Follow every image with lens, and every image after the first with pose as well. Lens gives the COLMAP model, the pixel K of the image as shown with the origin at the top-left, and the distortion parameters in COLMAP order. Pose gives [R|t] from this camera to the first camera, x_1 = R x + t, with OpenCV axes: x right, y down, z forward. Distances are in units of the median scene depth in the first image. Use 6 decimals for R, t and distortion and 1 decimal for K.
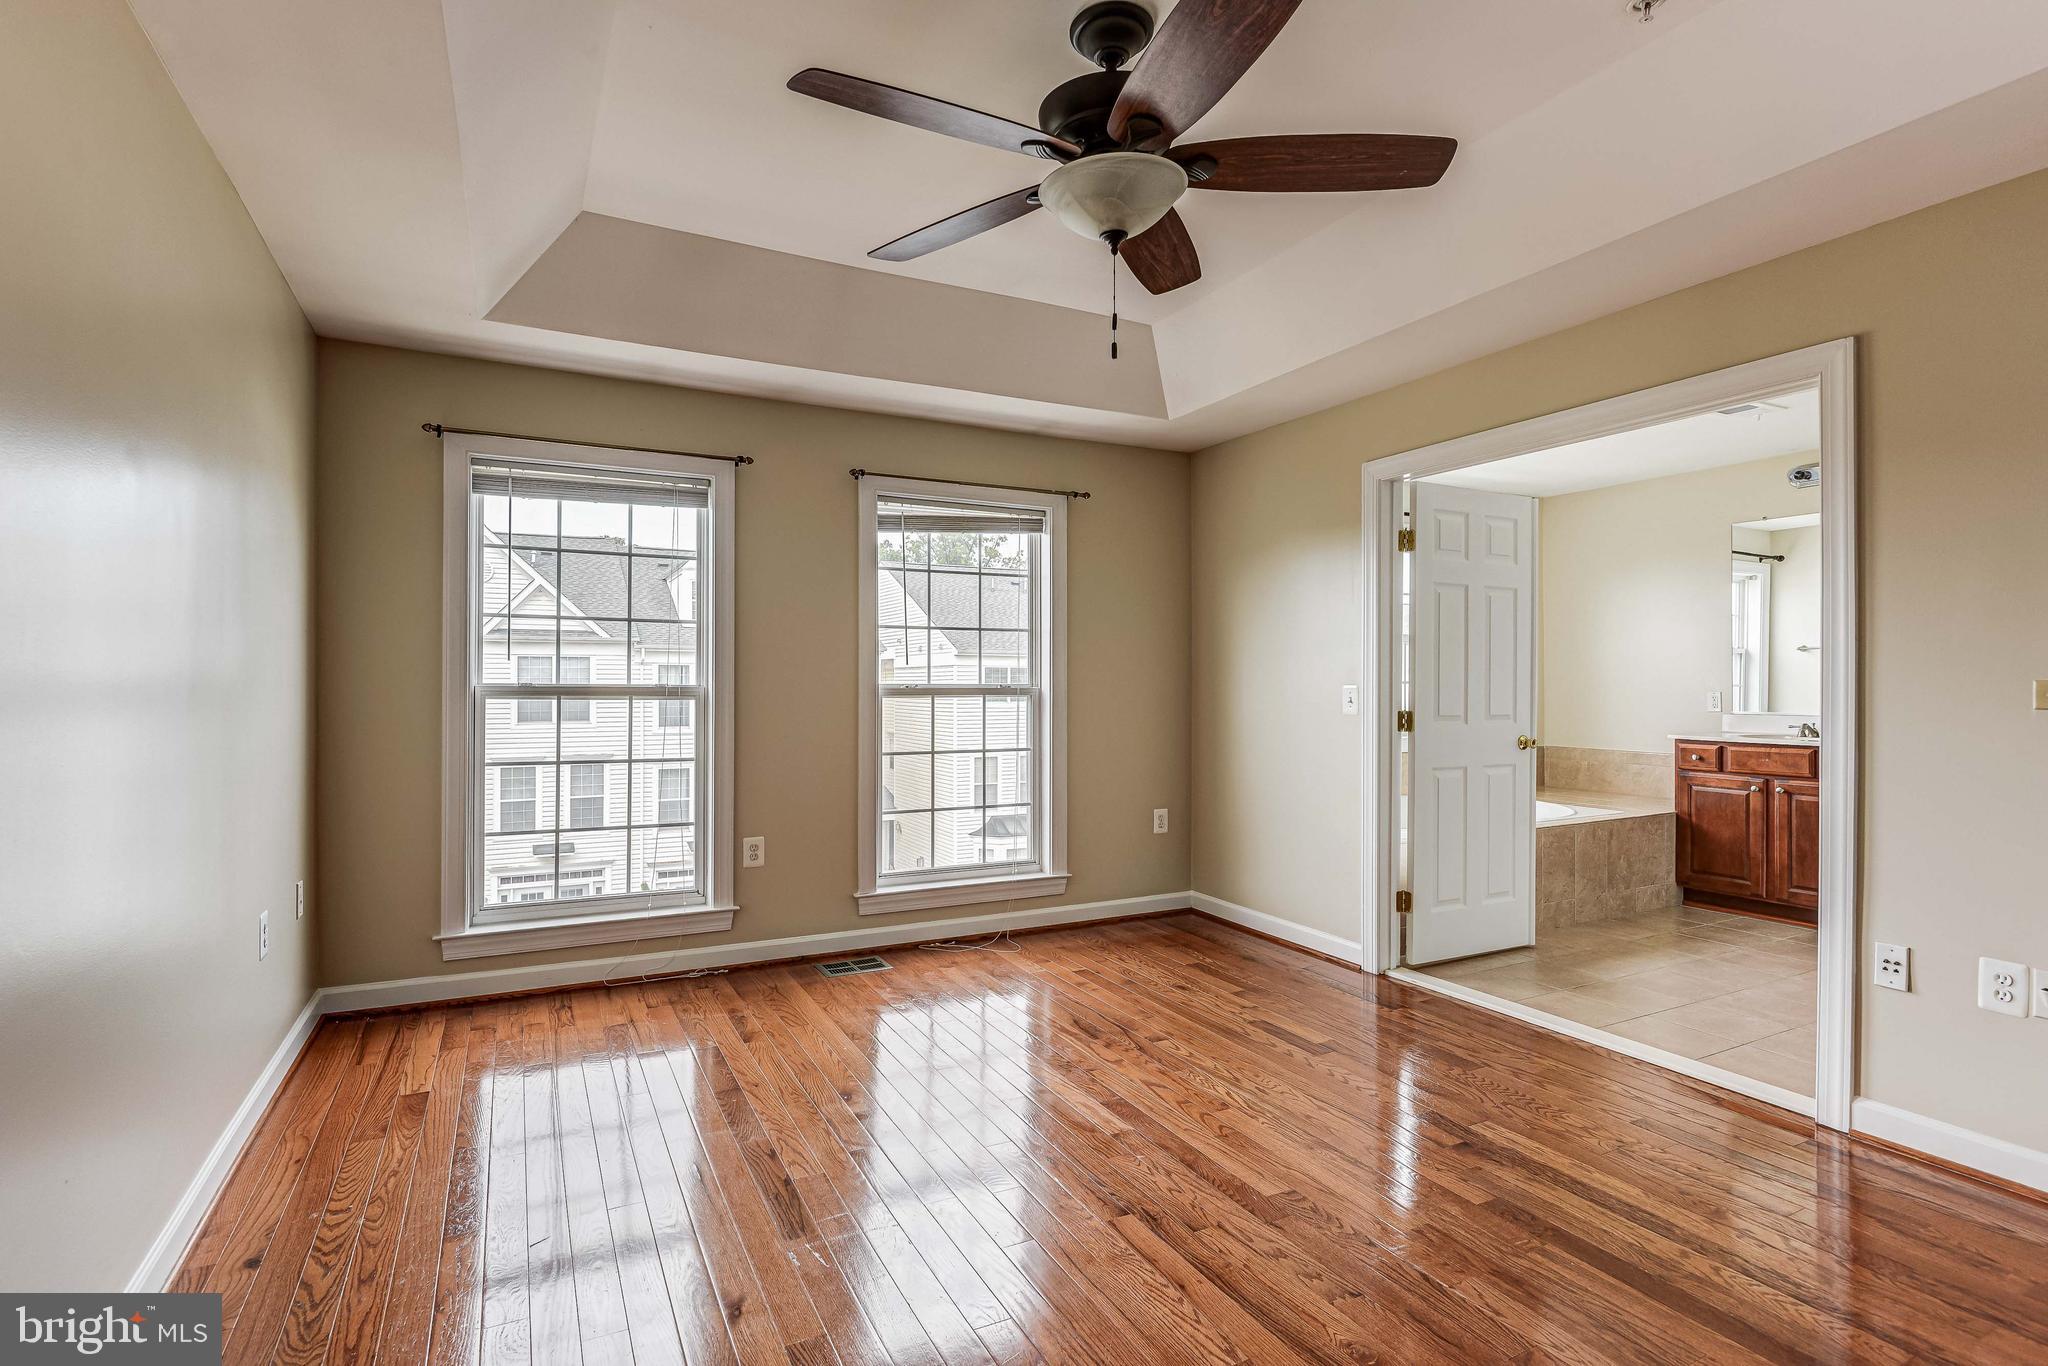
lens RADIAL K [[973.9, 0, 1004.4], [0, 973.9, 678.2], [0, 0, 1]] dist [-0.001311, -0.001105]
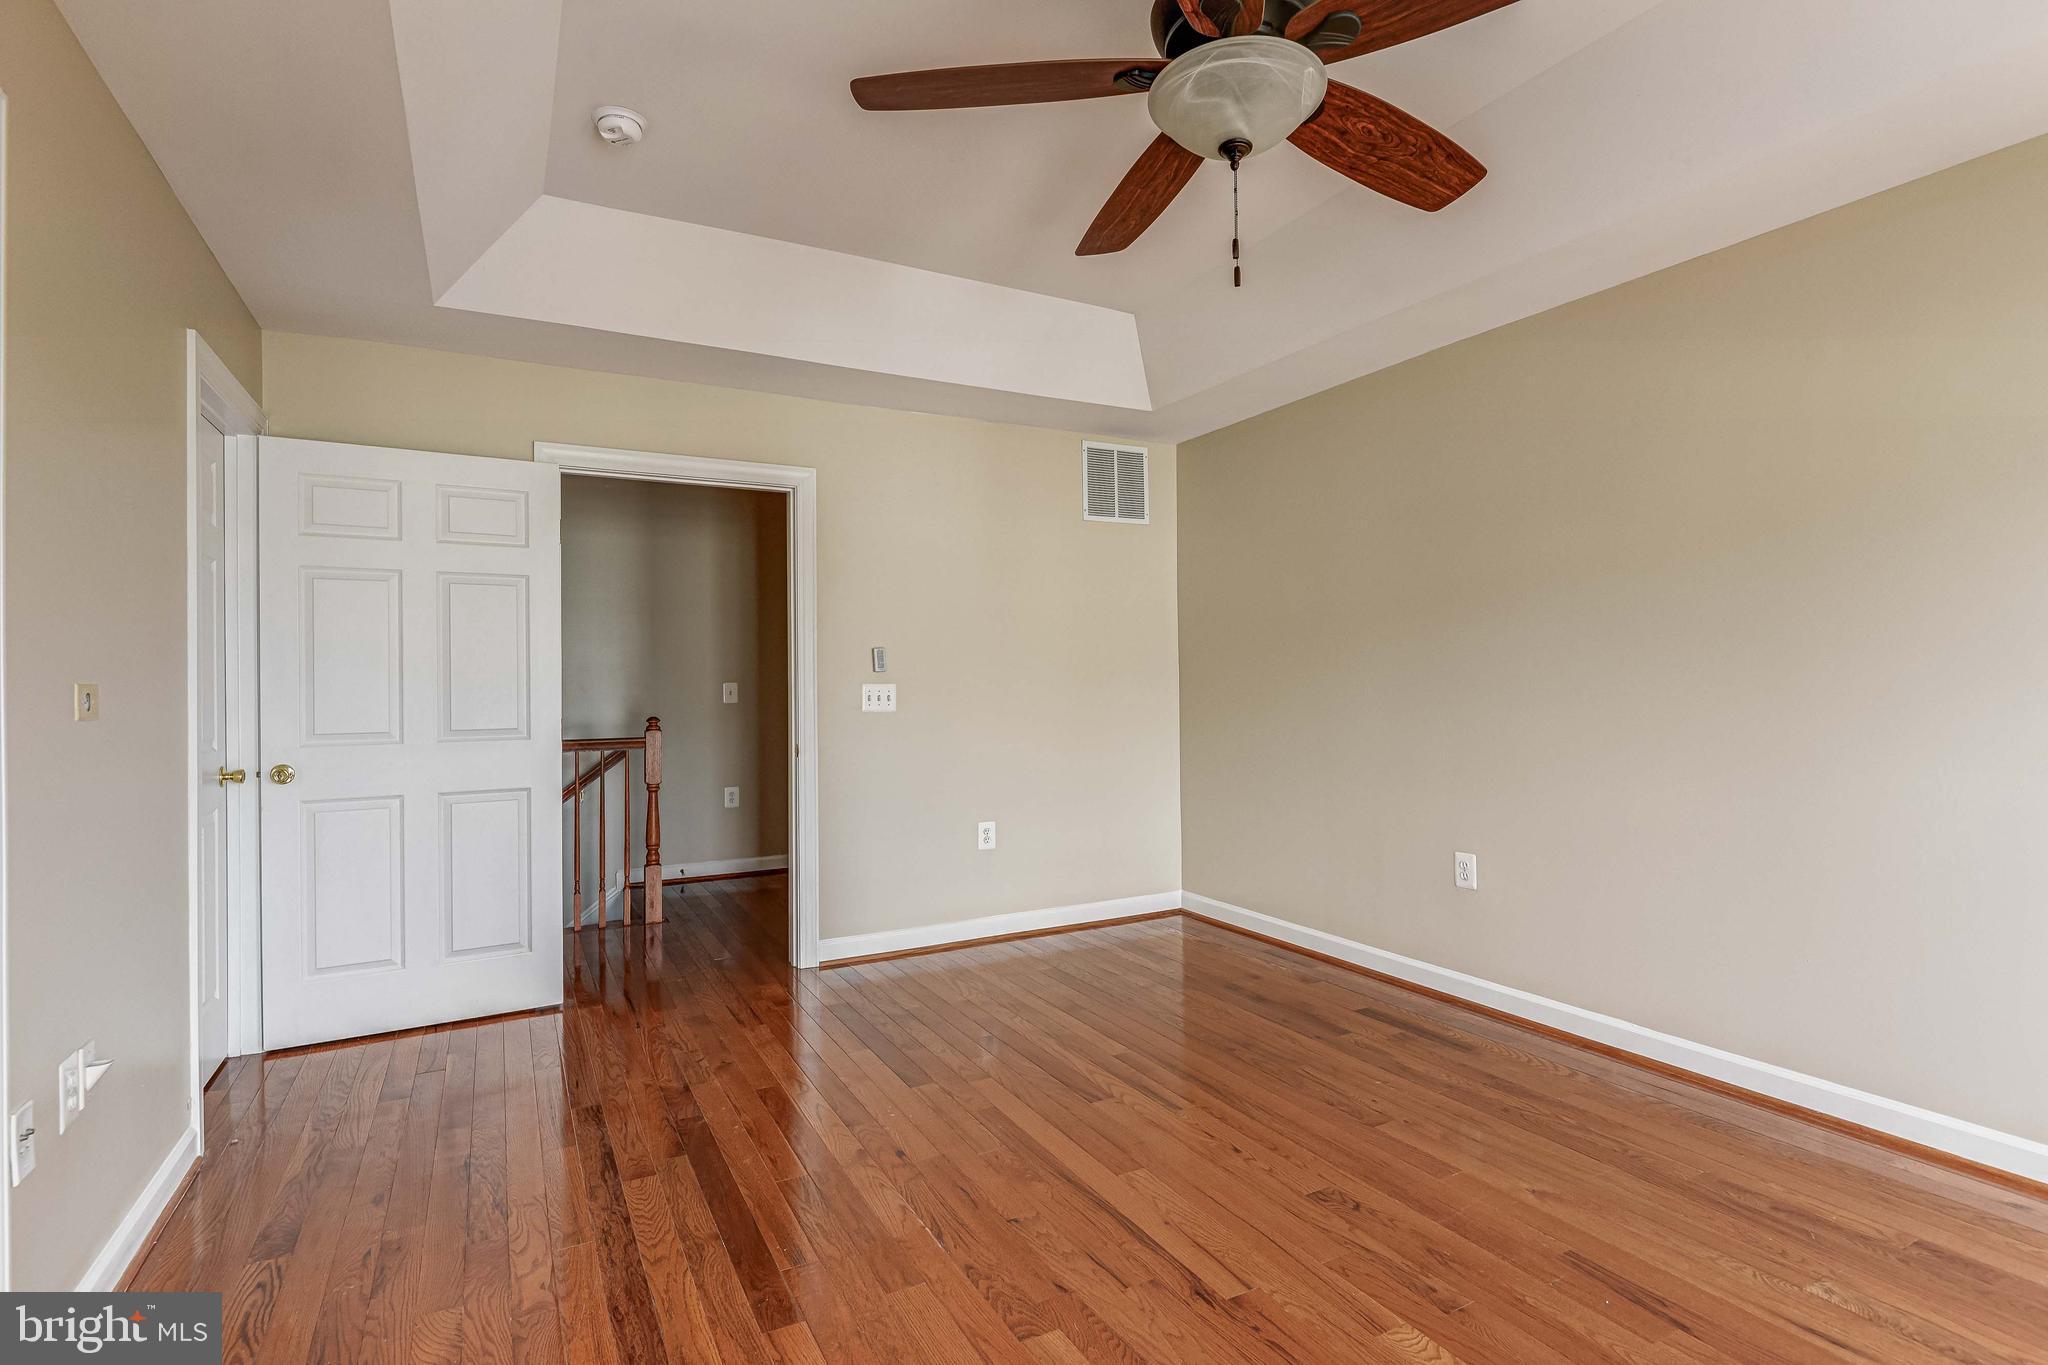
lens RADIAL K [[973.9, 0, 1004.4], [0, 973.9, 677.7], [0, 0, 1]] dist [-0.001311, -0.001105]
pose [[-0.999792, 0.008325, -0.018636, 0.181653], [0.008593, 0.999860, -0.014349, 0.009327], [0.018514, -0.014506, -0.999723, 1.002258]]
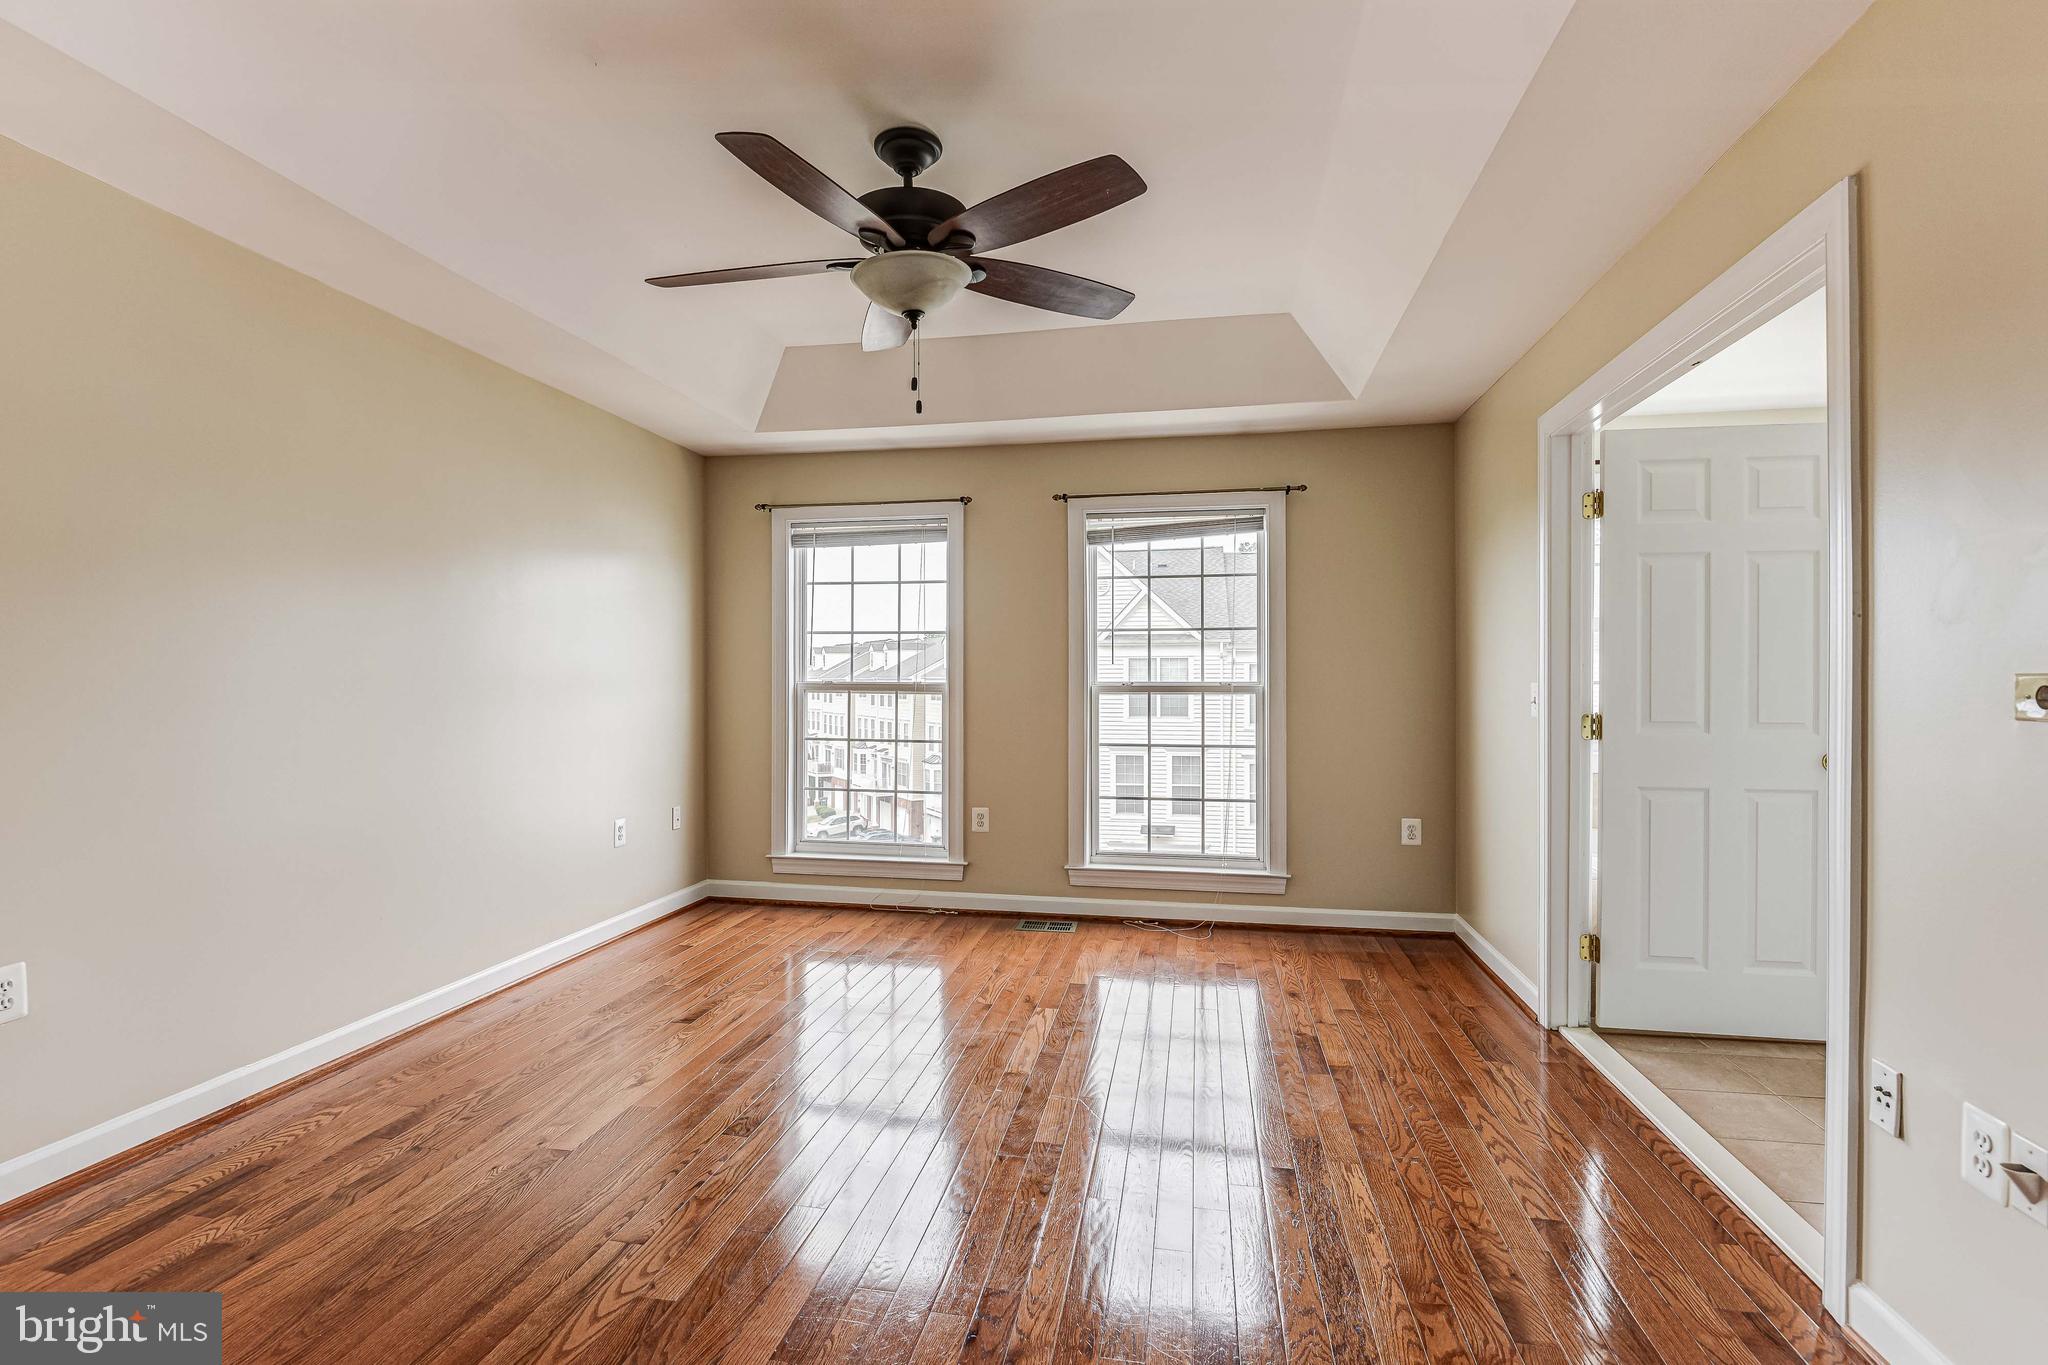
lens RADIAL K [[973.9, 0, 1004.4], [0, 973.9, 677.7], [0, 0, 1]] dist [-0.001311, -0.001105]
pose [[0.791825, -0.003057, -0.610741, 0.516713], [0.003850, 0.999993, -0.000014, 0.000990], [0.610736, -0.002341, 0.791831, 0.054893]]
